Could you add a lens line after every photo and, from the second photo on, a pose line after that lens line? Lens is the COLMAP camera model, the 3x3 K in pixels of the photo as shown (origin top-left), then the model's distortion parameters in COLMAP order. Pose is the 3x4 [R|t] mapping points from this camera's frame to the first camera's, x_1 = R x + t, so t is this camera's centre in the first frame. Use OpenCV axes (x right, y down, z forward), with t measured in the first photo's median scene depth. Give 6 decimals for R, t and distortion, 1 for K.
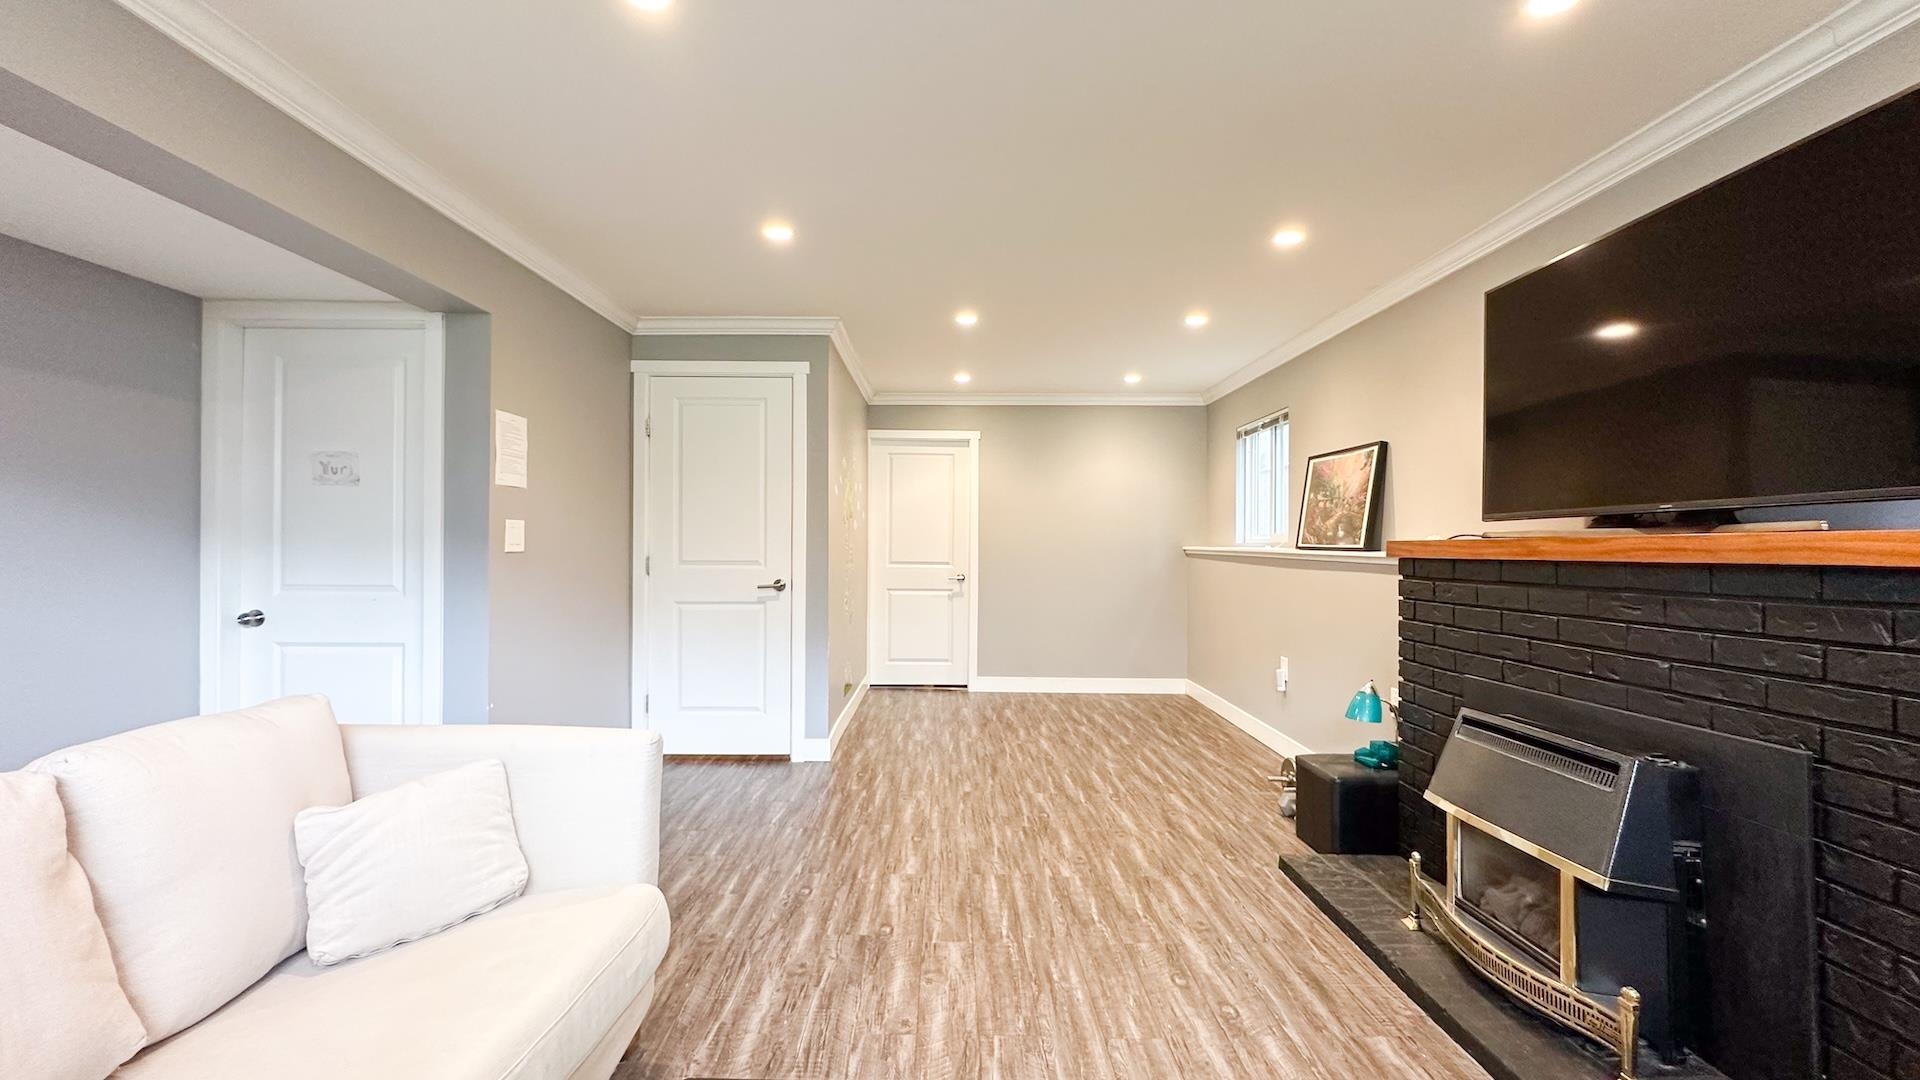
lens RADIAL K [[776.1, 0, 958.8], [0, 776.1, 541.6], [0, 0, 1]] dist [-0.003051, 0.000147]
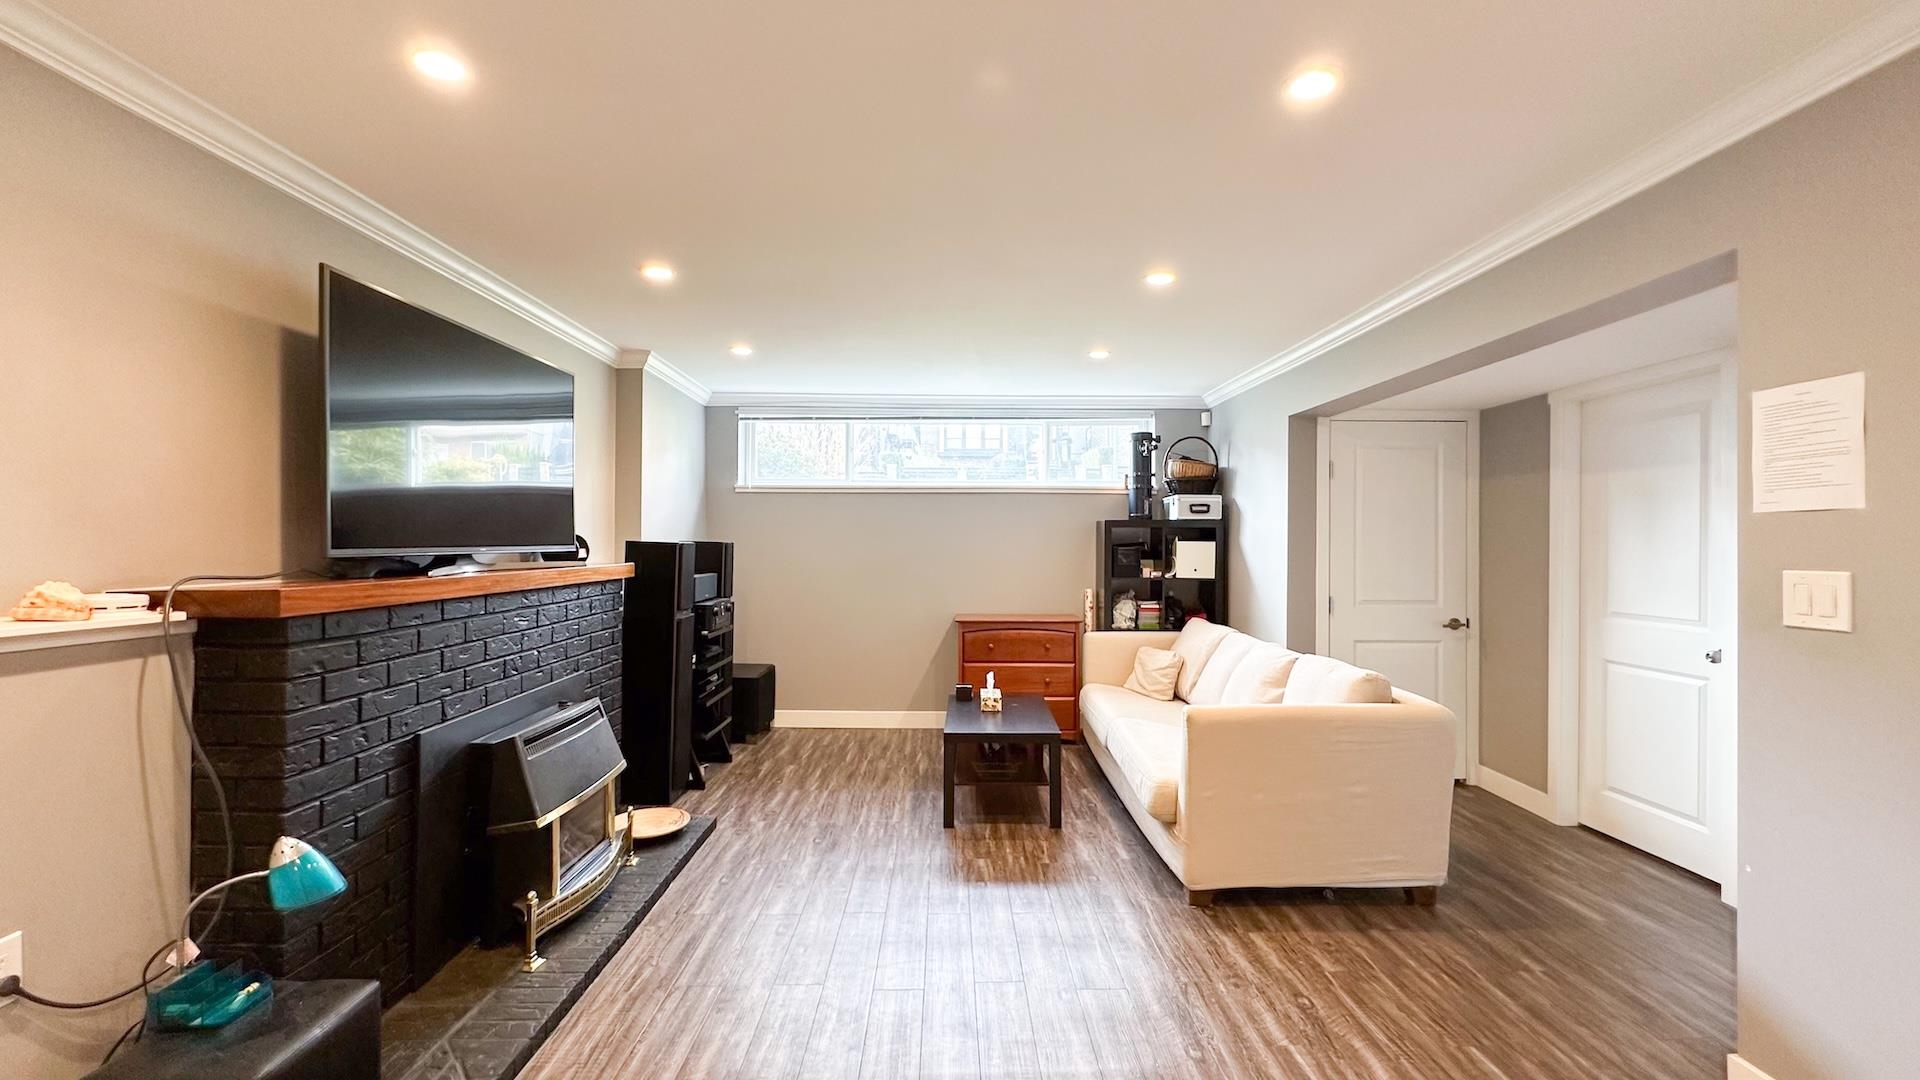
lens RADIAL K [[766.5, 0, 960.0], [0, 766.5, 540.0], [0, 0, 1]] dist [-0.002175, -0.000034]
pose [[-0.999941, -0.010797, -0.001510, 0.038981], [-0.010780, 0.999884, -0.010772, -0.041941], [0.001626, -0.010756, -0.999941, 1.744586]]
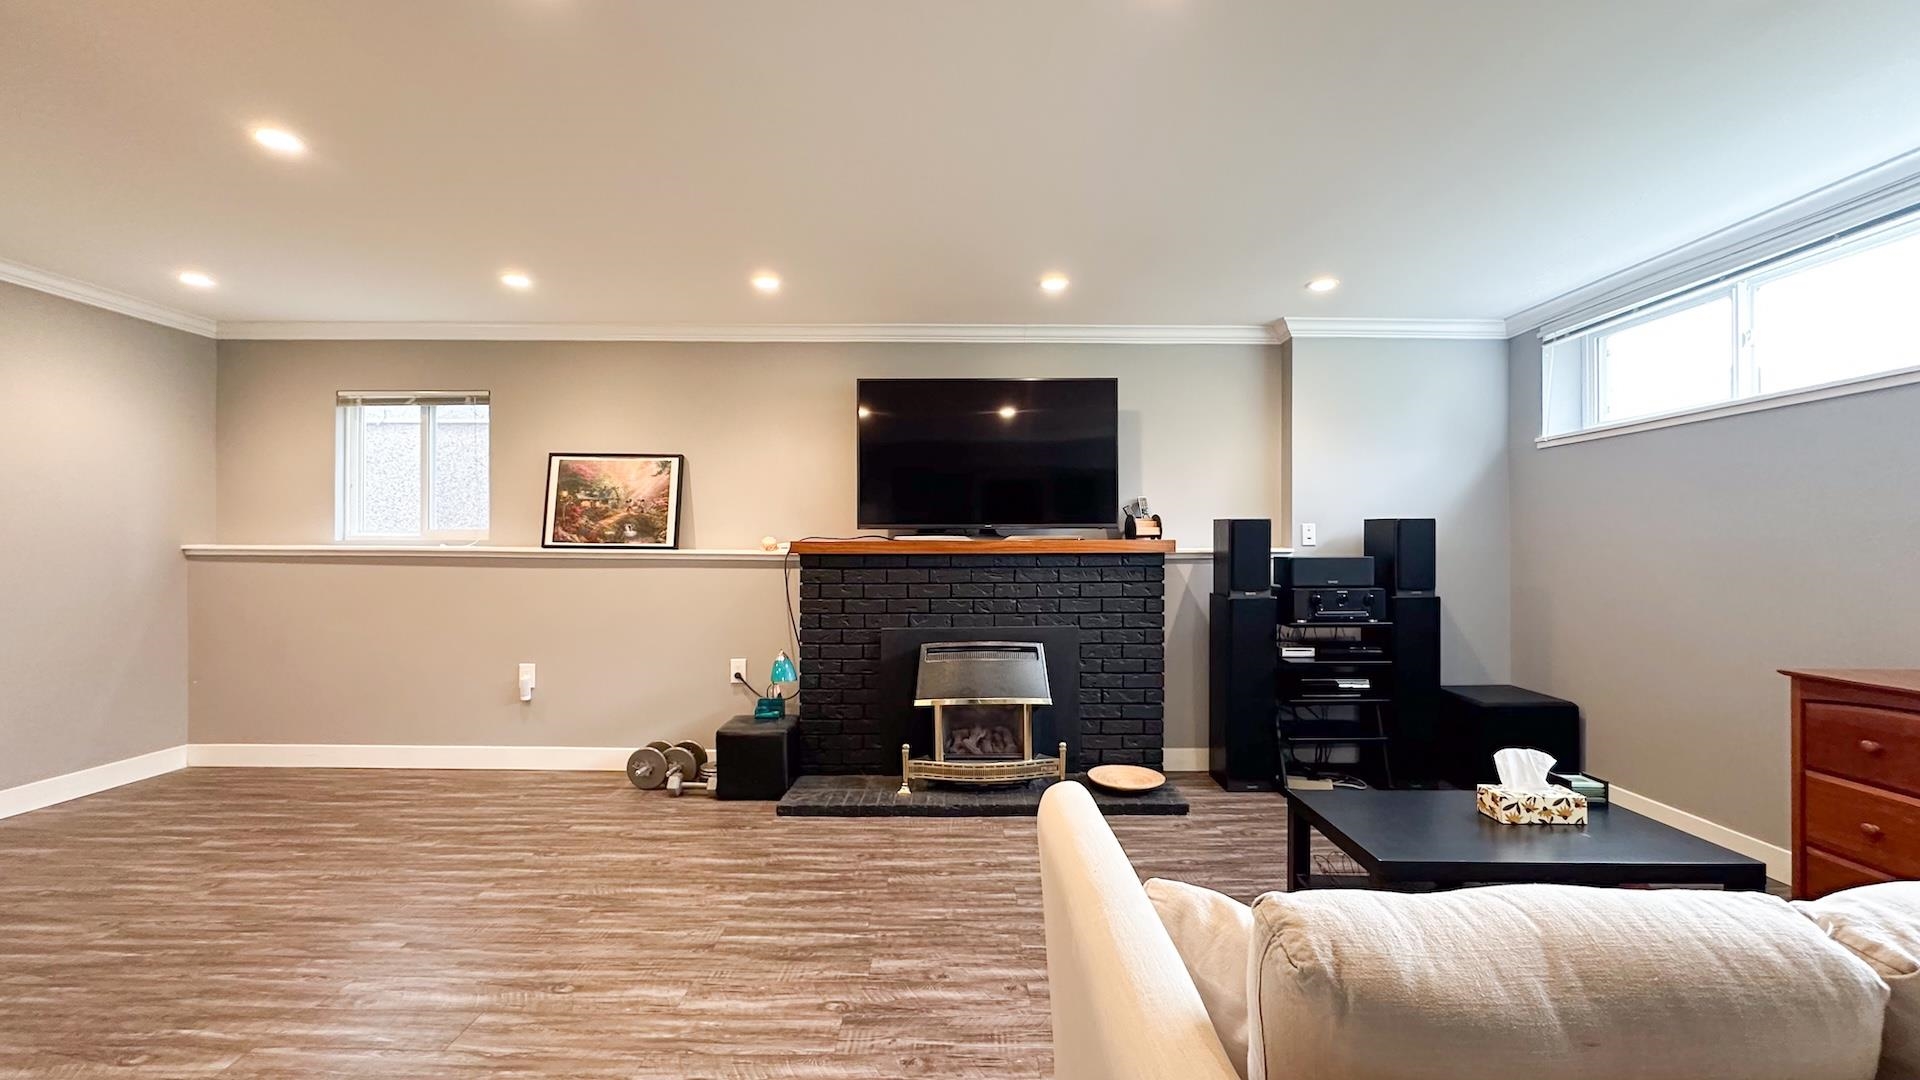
lens RADIAL K [[776.1, 0, 958.8], [0, 776.1, 541.6], [0, 0, 1]] dist [-0.003051, 0.000147]
pose [[0.008257, -0.000382, 0.999966, -0.835724], [-0.007004, 0.999975, 0.000440, -0.003096], [-0.999941, -0.007008, 0.008254, 0.773556]]
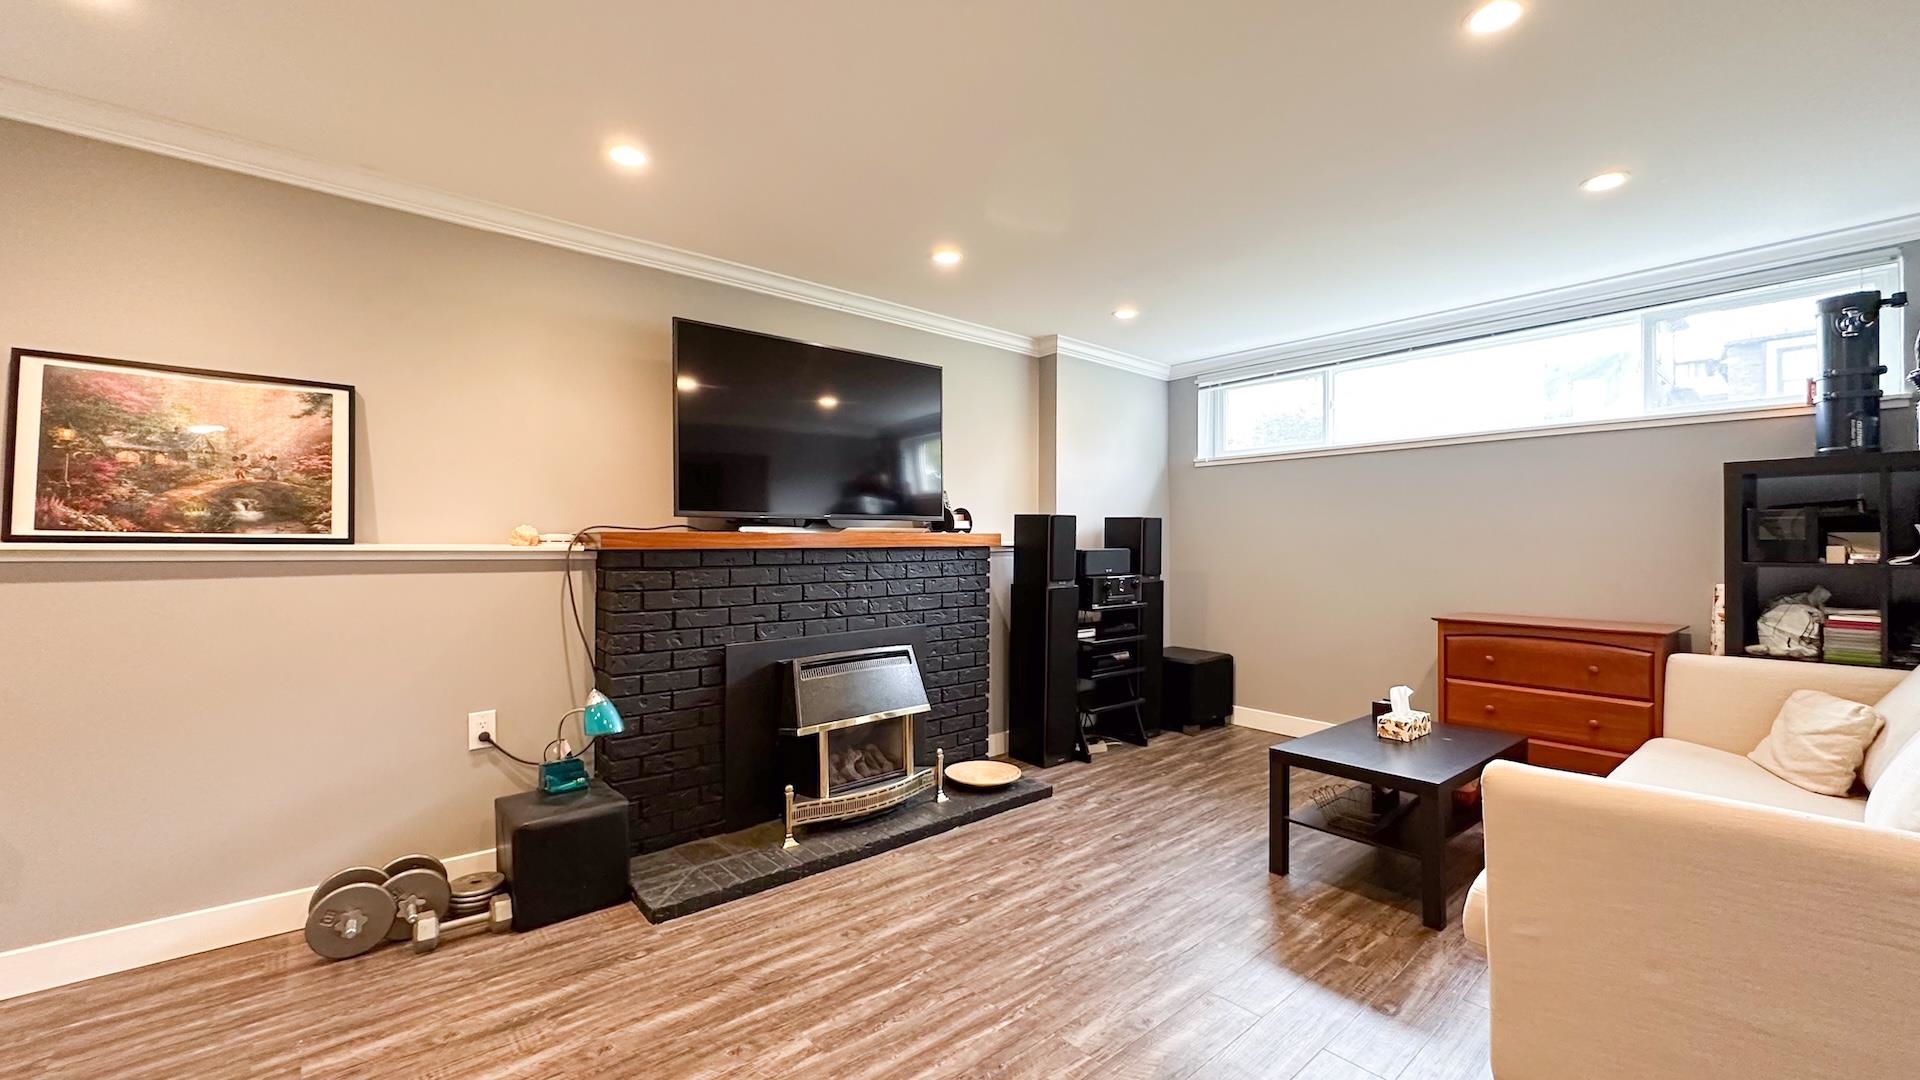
lens RADIAL K [[766.5, 0, 960.0], [0, 766.5, 540.0], [0, 0, 1]] dist [-0.002175, -0.000034]
pose [[-0.643835, -0.004747, 0.765149, -0.457520], [-0.009366, 0.999955, -0.001678, 0.007124], [-0.765107, -0.008247, -0.643851, 1.385062]]
